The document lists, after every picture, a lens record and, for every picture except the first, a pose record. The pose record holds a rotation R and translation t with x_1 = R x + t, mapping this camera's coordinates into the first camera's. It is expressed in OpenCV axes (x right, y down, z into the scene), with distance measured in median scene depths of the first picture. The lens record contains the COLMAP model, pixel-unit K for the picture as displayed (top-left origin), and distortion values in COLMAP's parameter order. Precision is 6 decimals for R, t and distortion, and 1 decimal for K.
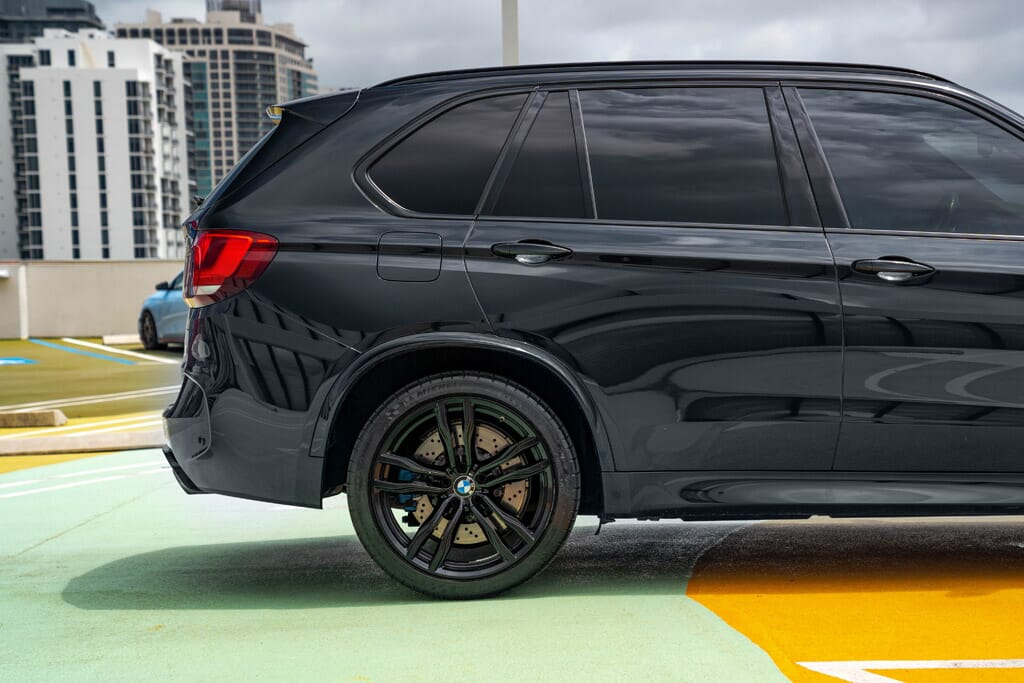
lens RADIAL K [[1773.6, 0, 512.2], [0, 1773.6, 401.5], [0, 0, 1]] dist [0.204594, 0.181398]
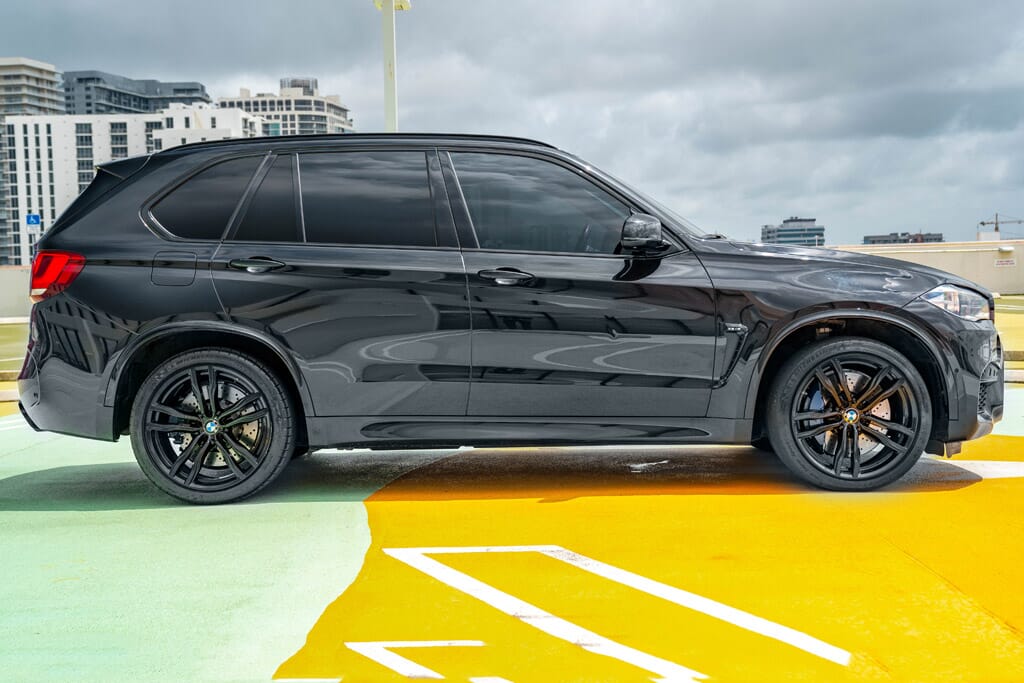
lens RADIAL K [[1268.9, 0, 512.0], [0, 1268.9, 341.5], [0, 0, 1]] dist [0.094692, 0.019774]
pose [[0.997952, -0.002181, -0.063937, 0.276459], [0.001548, 0.999949, -0.009951, -0.010721], [0.063956, 0.009832, 0.997904, -0.025036]]
